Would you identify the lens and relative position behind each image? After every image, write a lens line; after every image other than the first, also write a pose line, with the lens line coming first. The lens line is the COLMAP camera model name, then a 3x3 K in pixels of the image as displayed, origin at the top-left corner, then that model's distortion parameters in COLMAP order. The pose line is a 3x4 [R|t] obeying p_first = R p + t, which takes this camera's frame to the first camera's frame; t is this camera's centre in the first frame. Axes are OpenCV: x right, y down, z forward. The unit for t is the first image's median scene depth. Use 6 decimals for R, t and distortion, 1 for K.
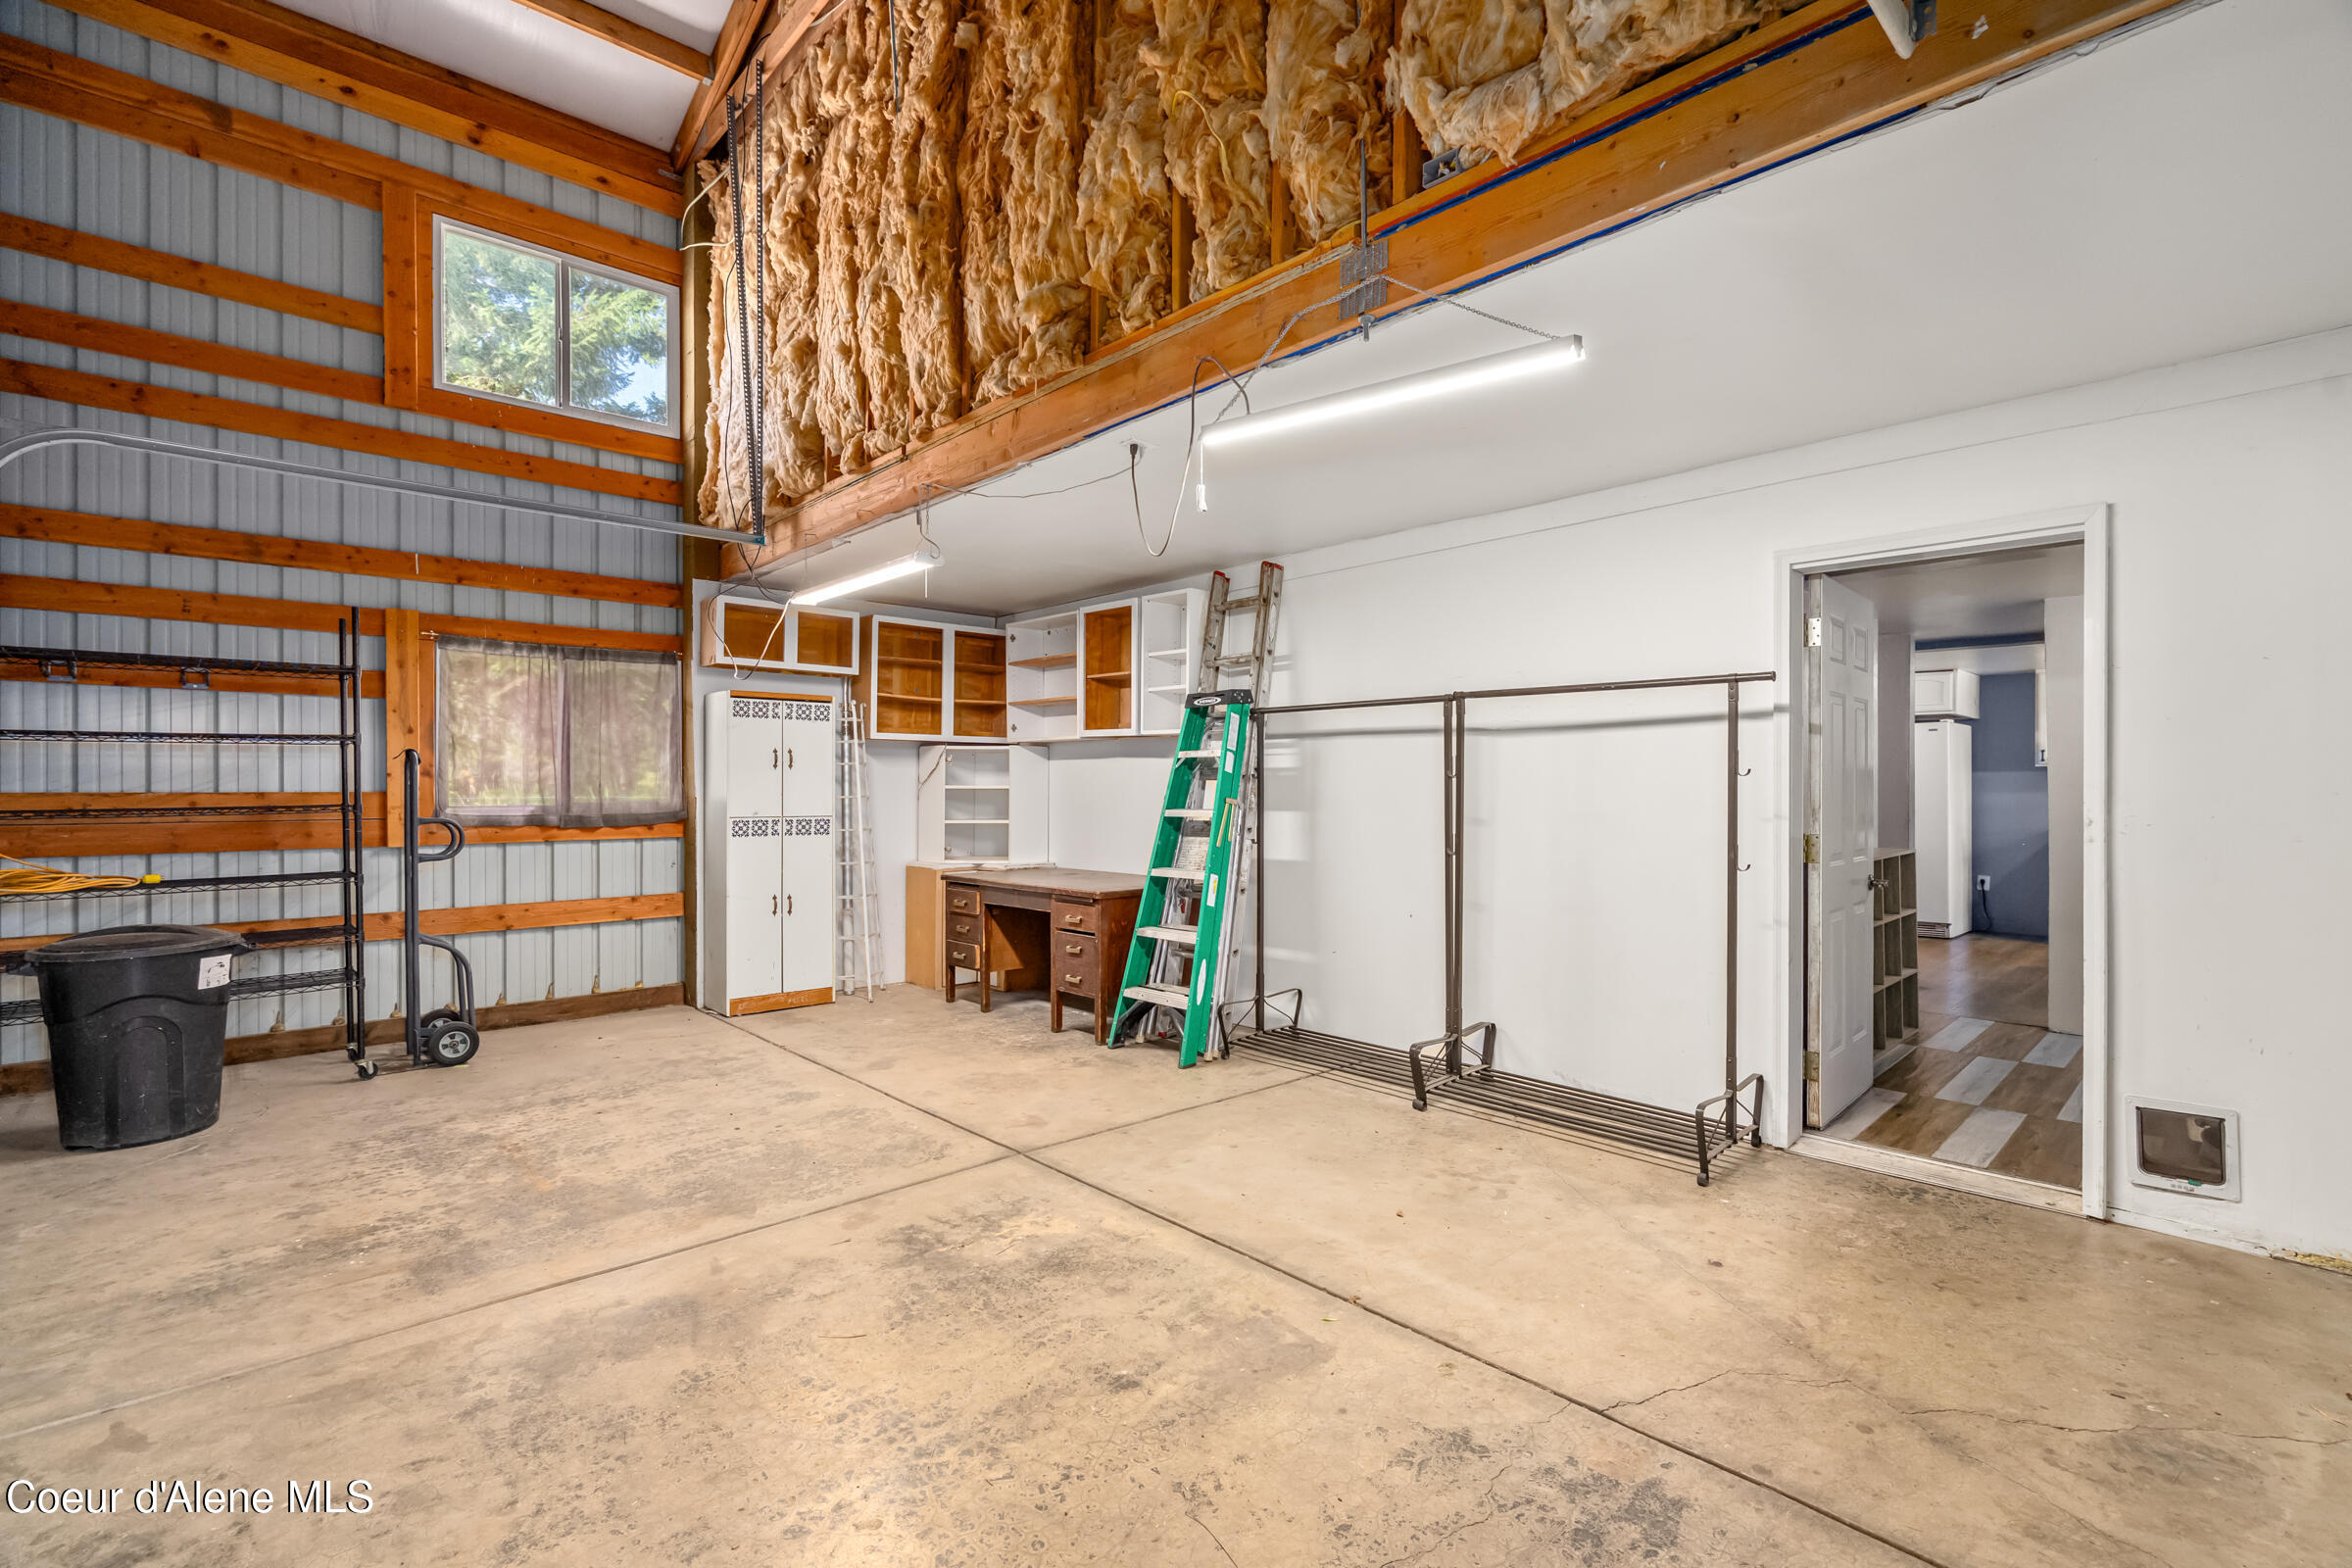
lens RADIAL K [[1059.5, 0, 1180.6], [0, 1059.5, 791.5], [0, 0, 1]] dist [-0.001043, 0.000426]
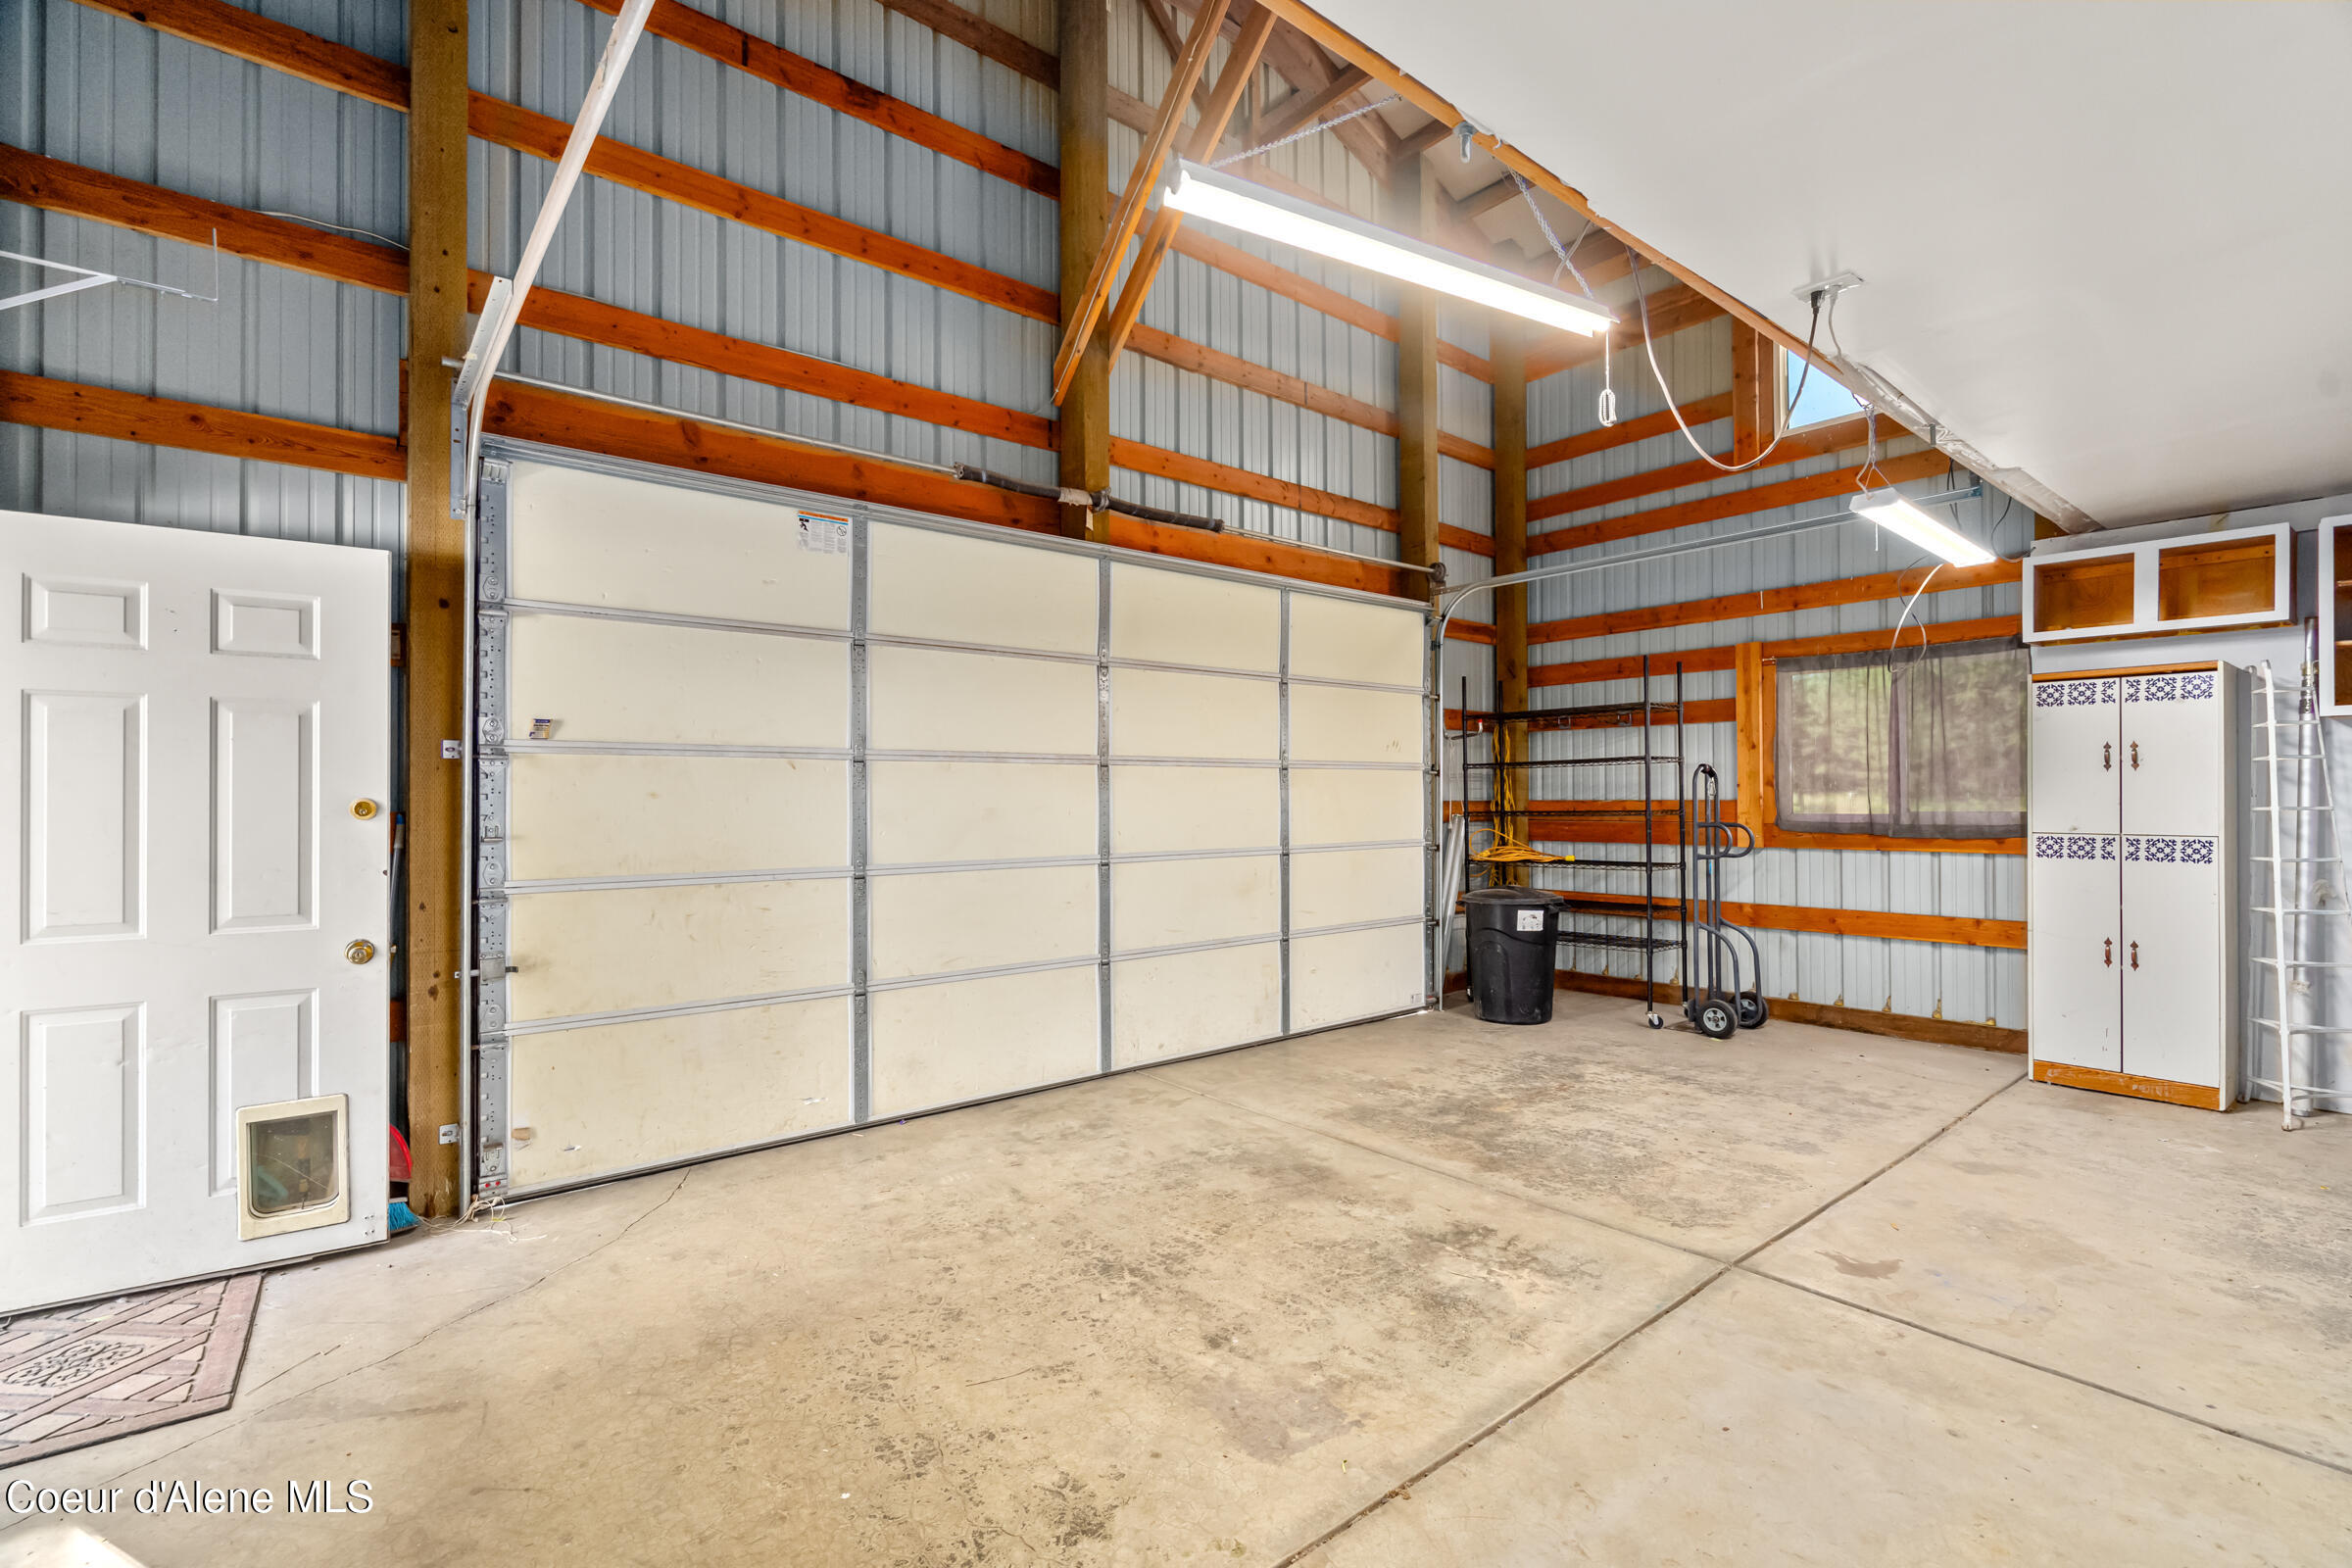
lens RADIAL K [[1059.5, 0, 1180.6], [0, 1059.5, 791.5], [0, 0, 1]] dist [-0.001043, 0.000426]
pose [[-0.053392, -0.004729, -0.998562, 0.665011], [0.002090, 0.999986, -0.004847, -0.006522], [0.998571, -0.002346, -0.053381, 0.643218]]
